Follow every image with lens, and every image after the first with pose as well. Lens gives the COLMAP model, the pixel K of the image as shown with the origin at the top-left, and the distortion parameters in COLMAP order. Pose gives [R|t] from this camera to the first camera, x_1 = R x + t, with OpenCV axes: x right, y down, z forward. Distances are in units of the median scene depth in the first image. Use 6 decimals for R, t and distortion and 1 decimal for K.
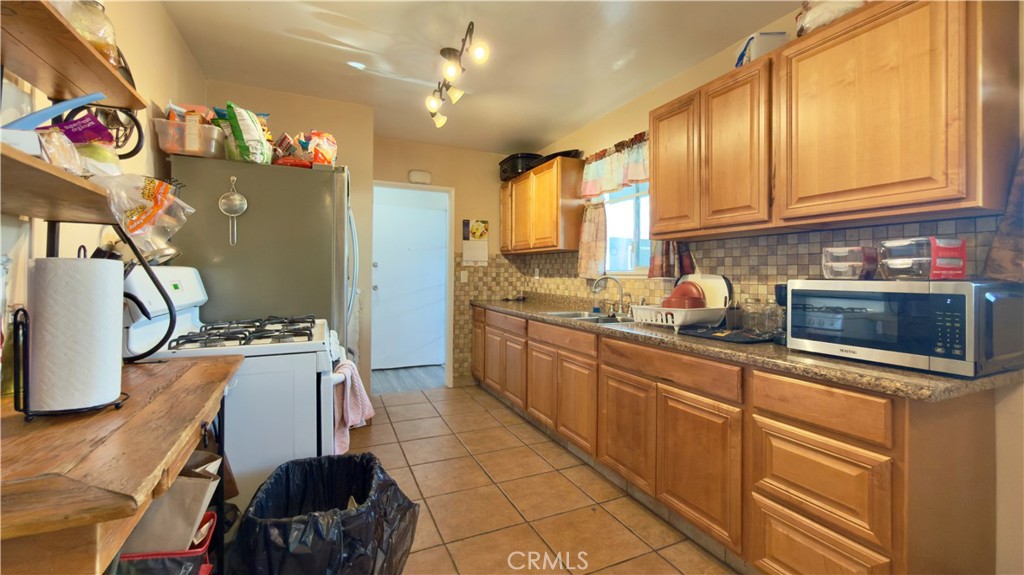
lens RADIAL K [[411.1, 0, 534.3], [0, 411.1, 273.3], [0, 0, 1]] dist [0.000744, -0.000272]
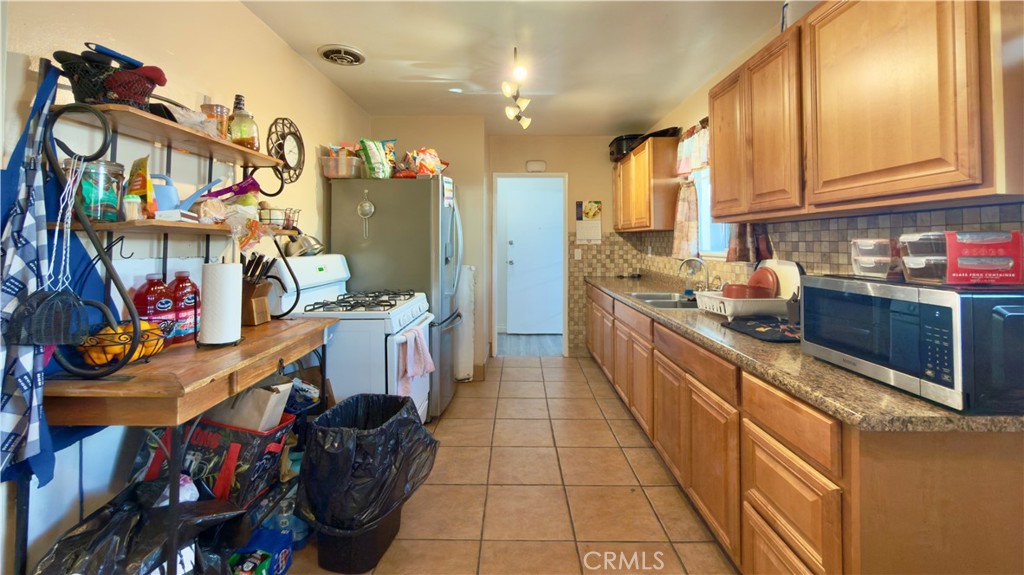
lens RADIAL K [[411.1, 0, 537.6], [0, 411.1, 237.2], [0, 0, 1]] dist [0.000744, -0.000272]
pose [[0.910517, -0.010886, -0.413329, 0.359686], [0.005495, 0.999884, -0.014230, -0.044290], [0.413435, 0.010686, 0.910471, -0.042157]]
